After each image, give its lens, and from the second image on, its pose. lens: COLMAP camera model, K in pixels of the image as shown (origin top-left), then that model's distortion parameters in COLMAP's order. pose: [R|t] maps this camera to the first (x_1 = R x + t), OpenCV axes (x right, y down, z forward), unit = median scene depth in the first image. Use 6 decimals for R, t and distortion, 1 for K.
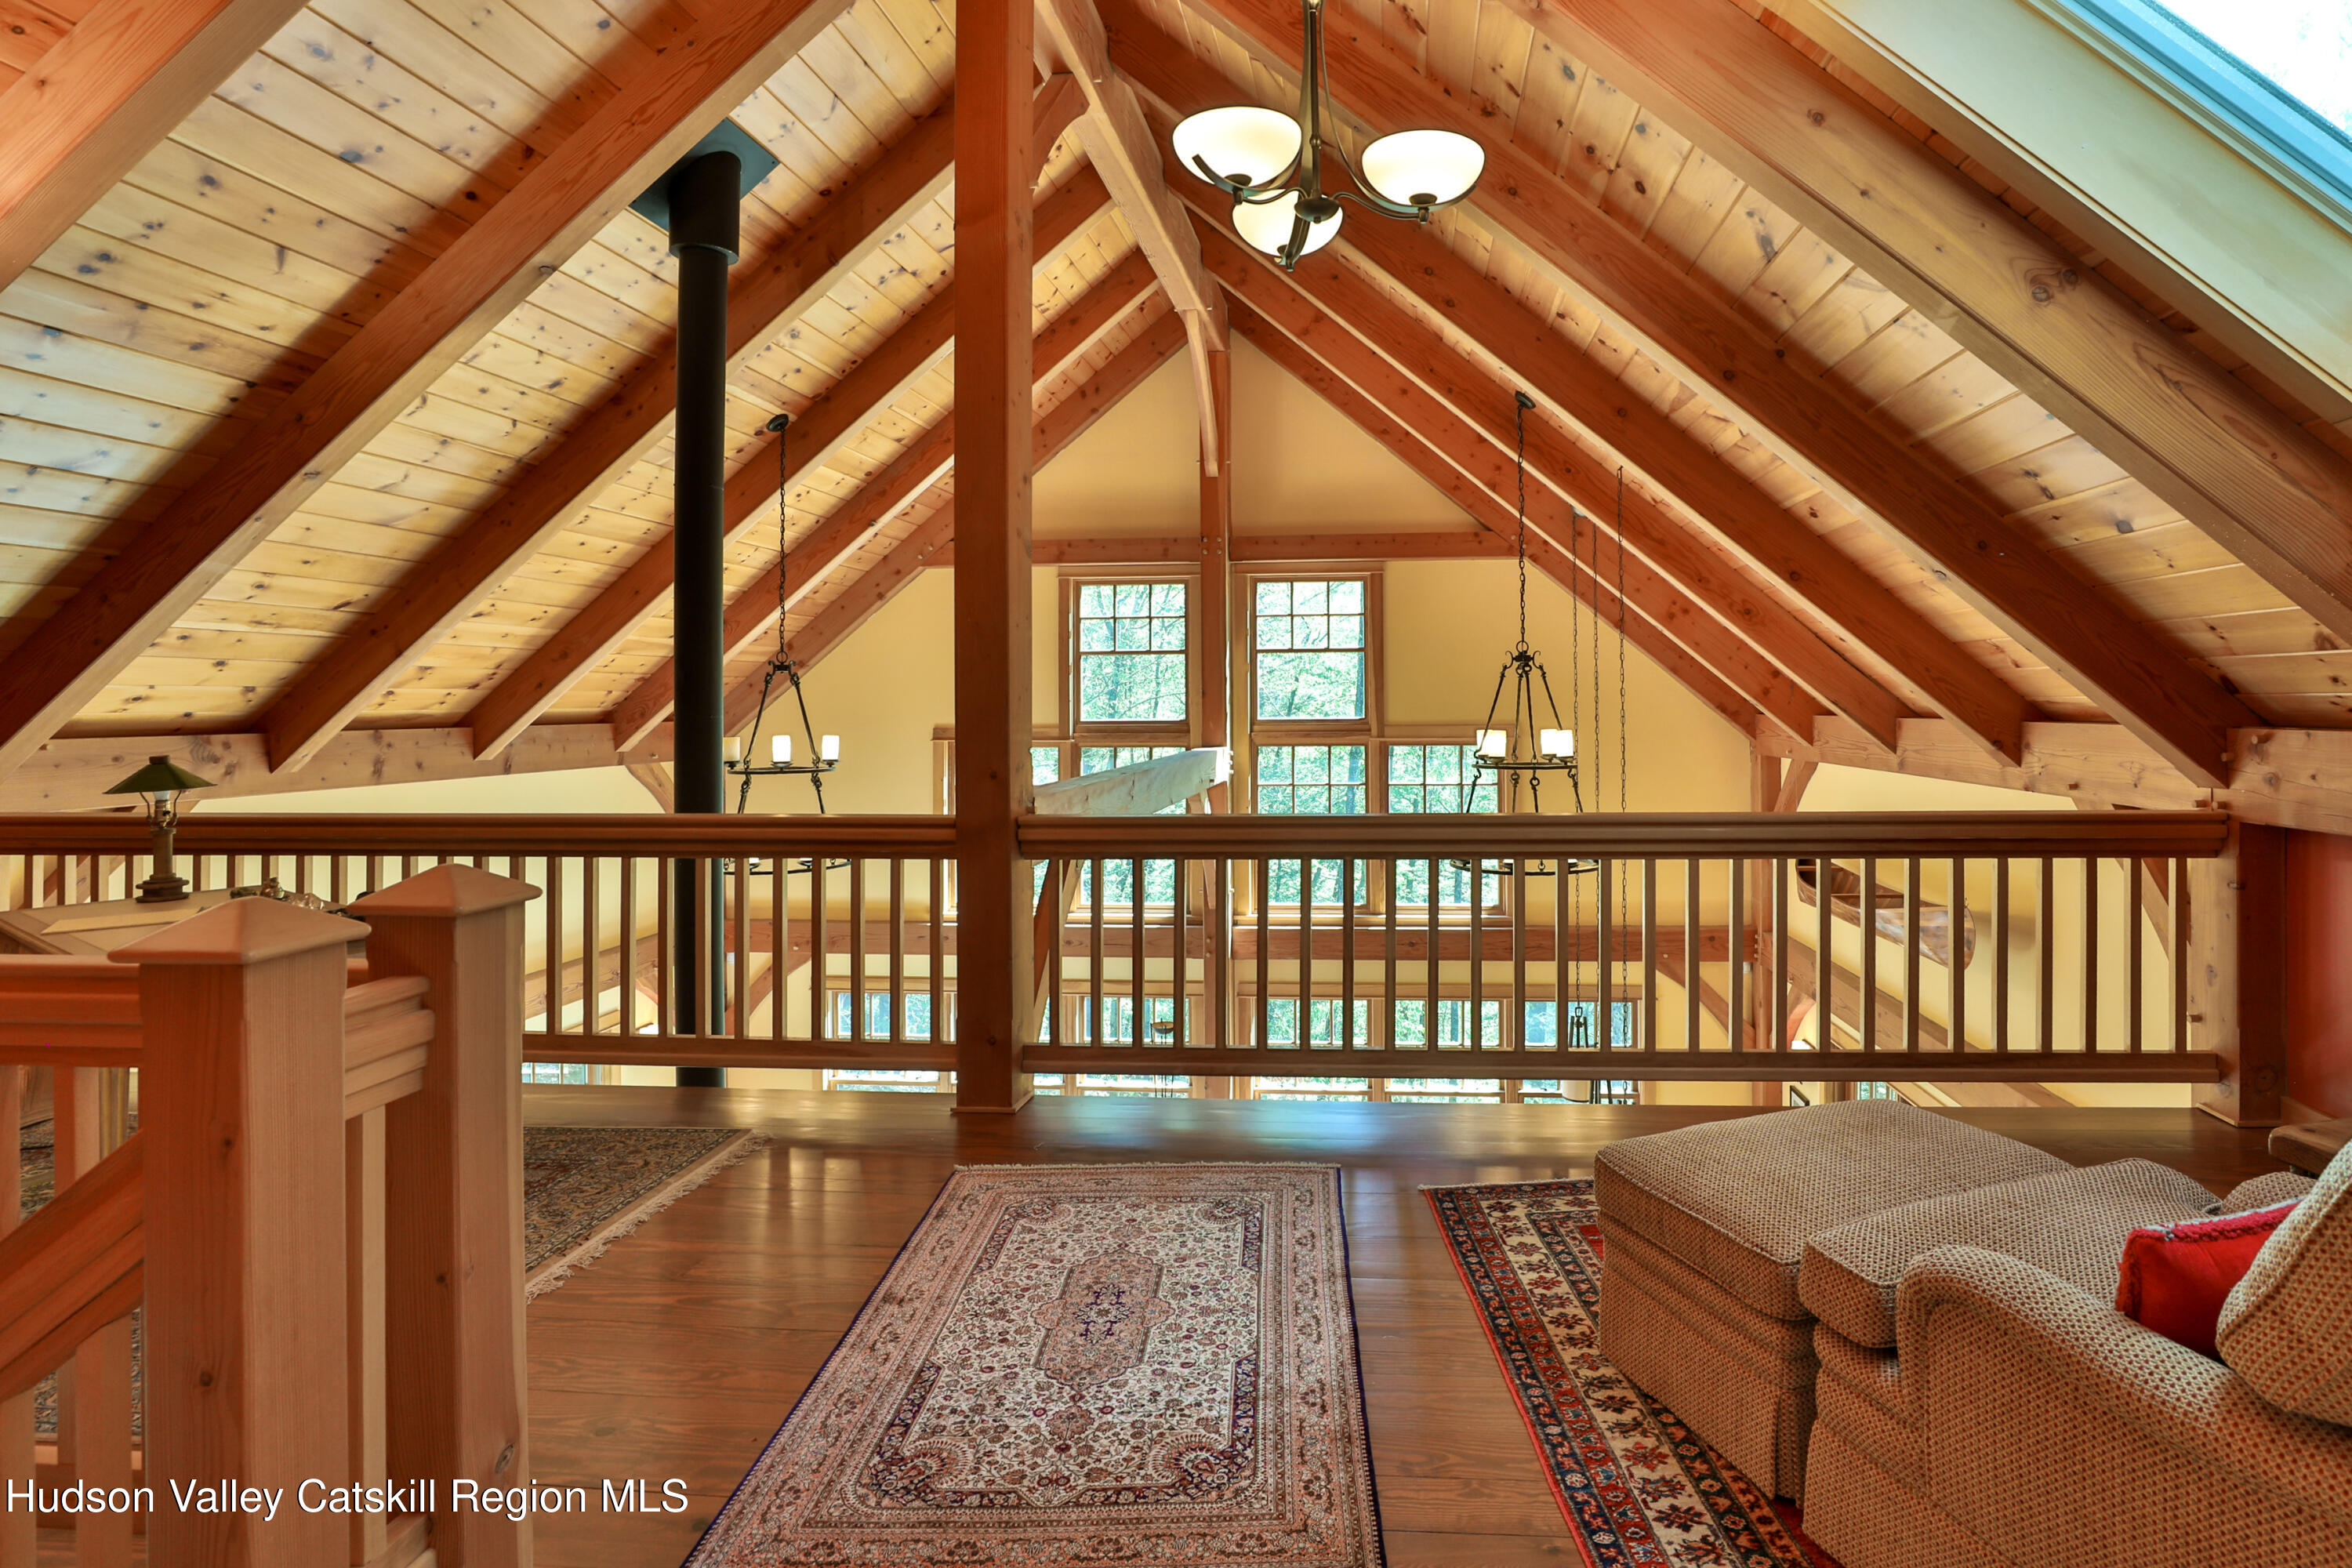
lens RADIAL K [[1182.1, 0, 1305.4], [0, 1182.1, 681.8], [0, 0, 1]] dist [-0.036332, 0.001160]
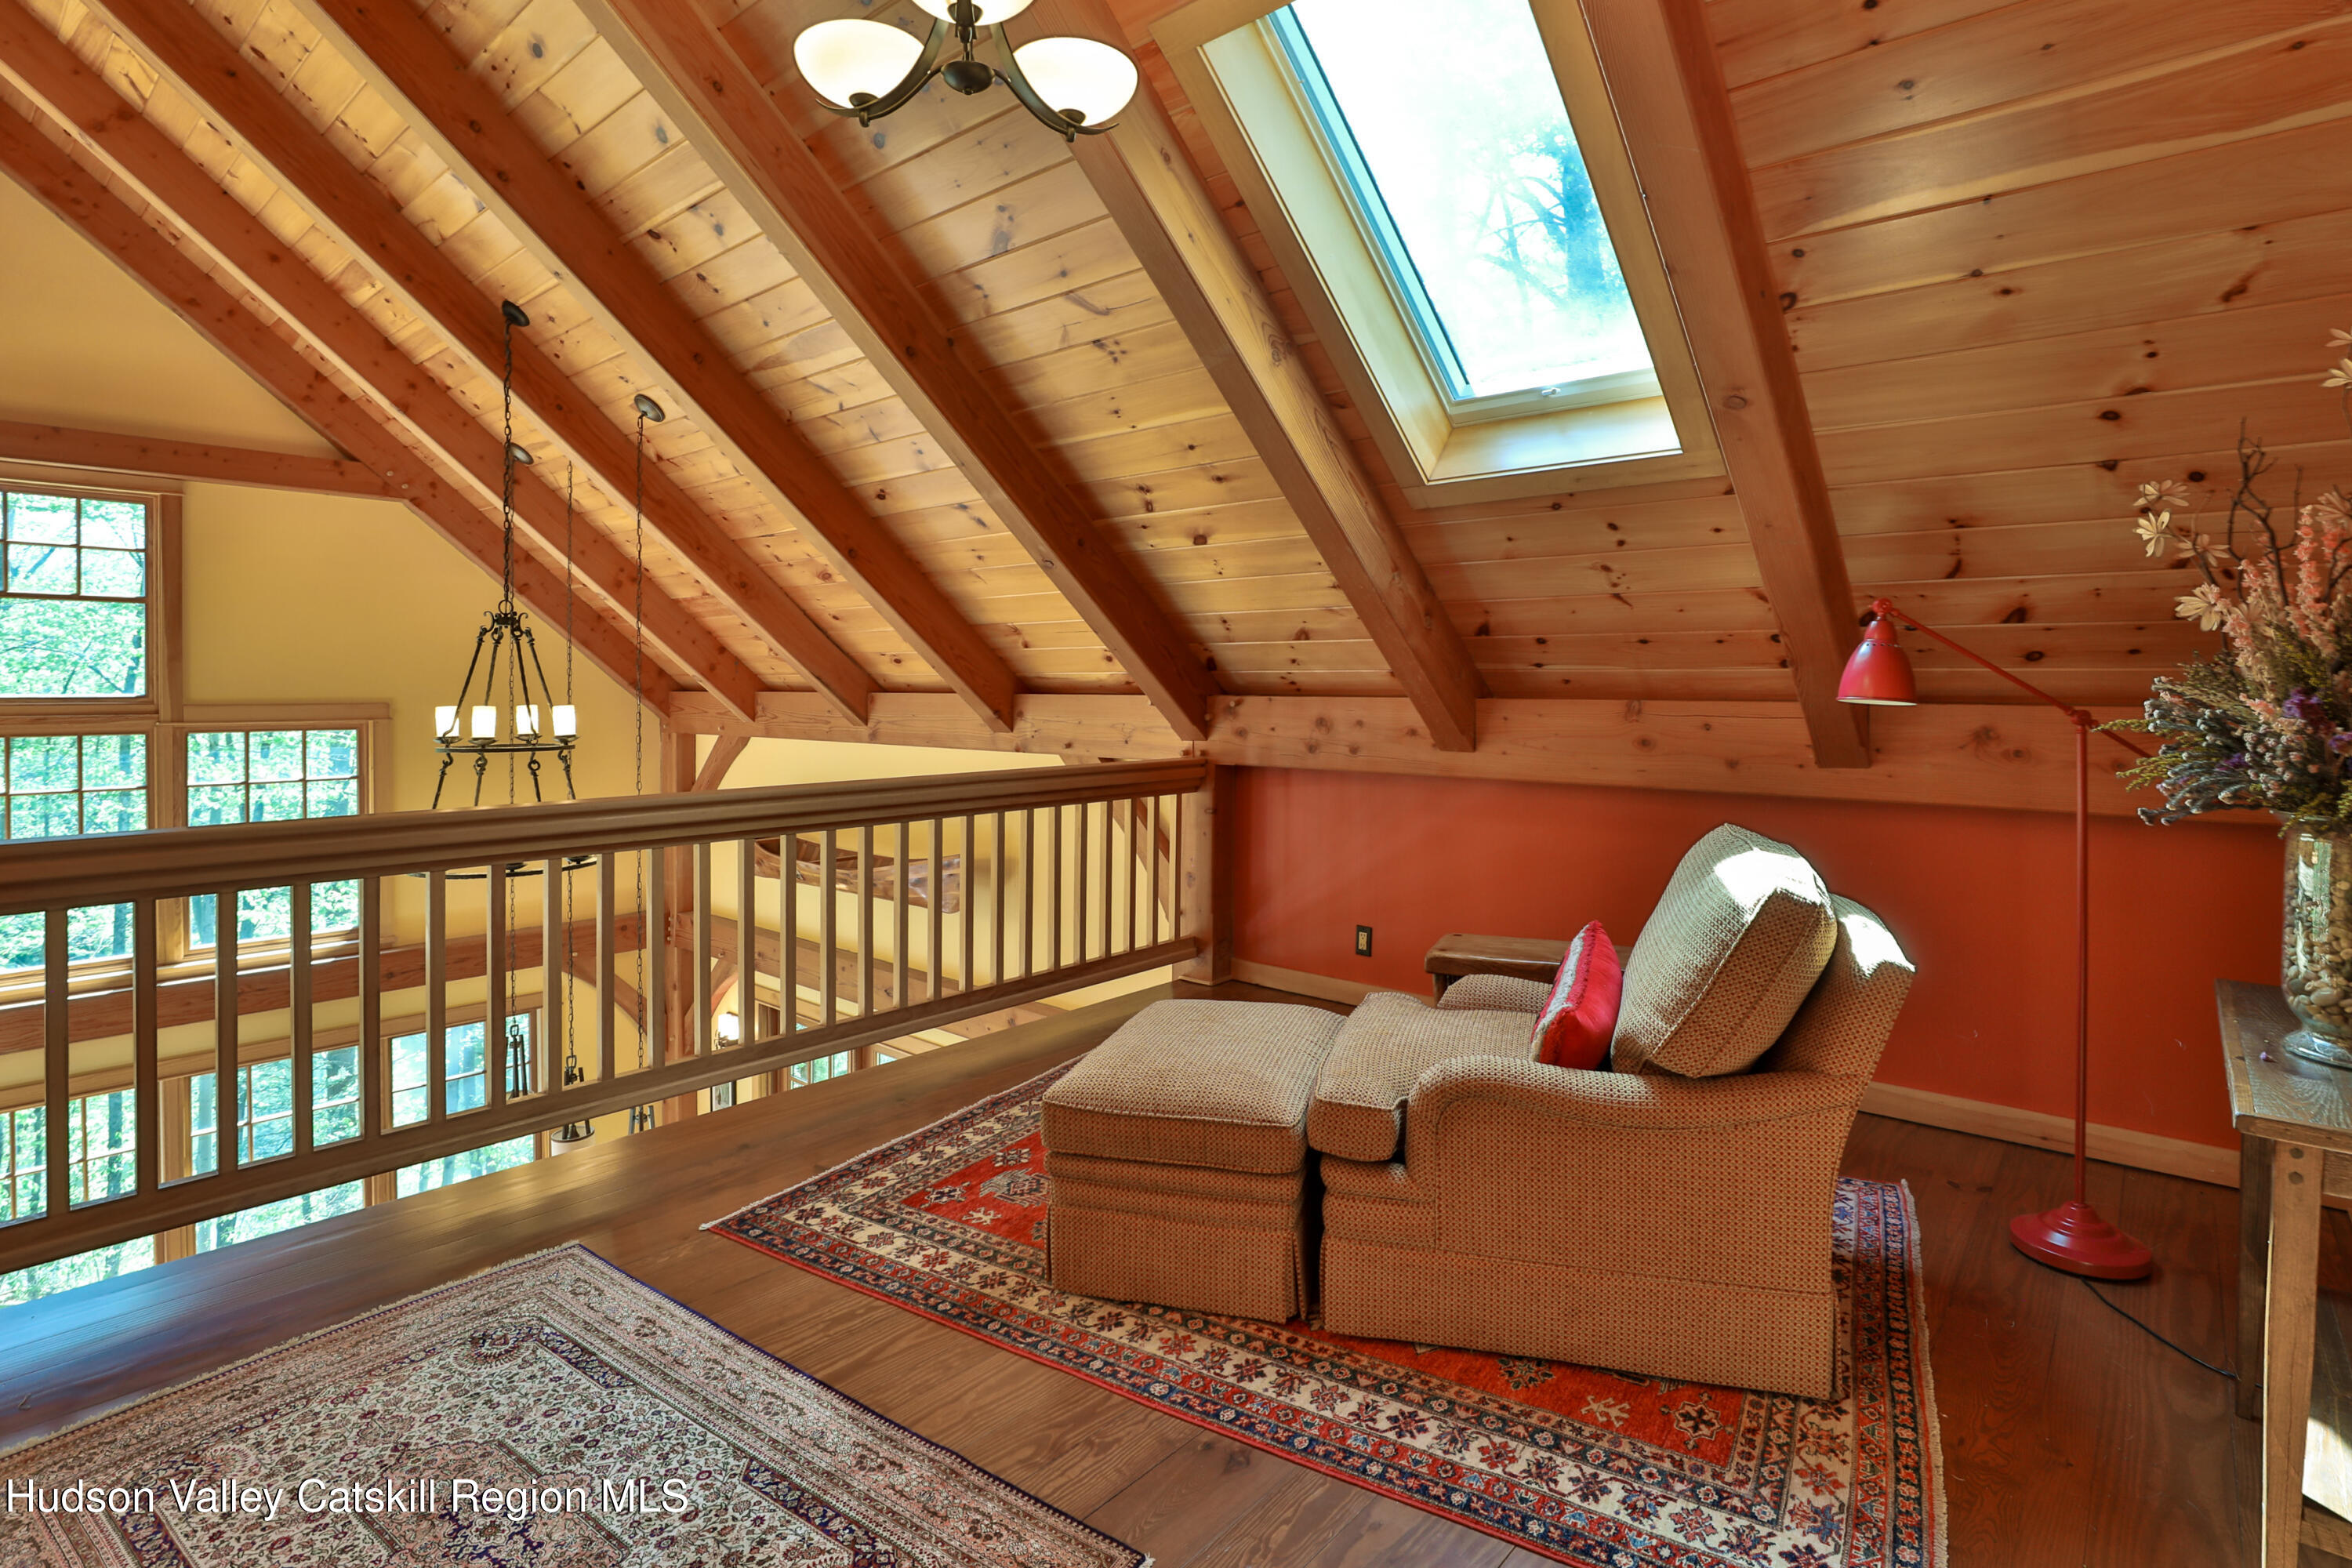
lens RADIAL K [[1182.5, 0, 1170.5], [0, 1182.5, 697.1], [0, 0, 1]] dist [-0.045977, 0.011840]
pose [[0.596158, 0.000238, 0.802867, -0.343430], [-0.020070, 0.999692, 0.014606, 0.022269], [-0.802616, -0.024820, 0.595979, 0.207439]]
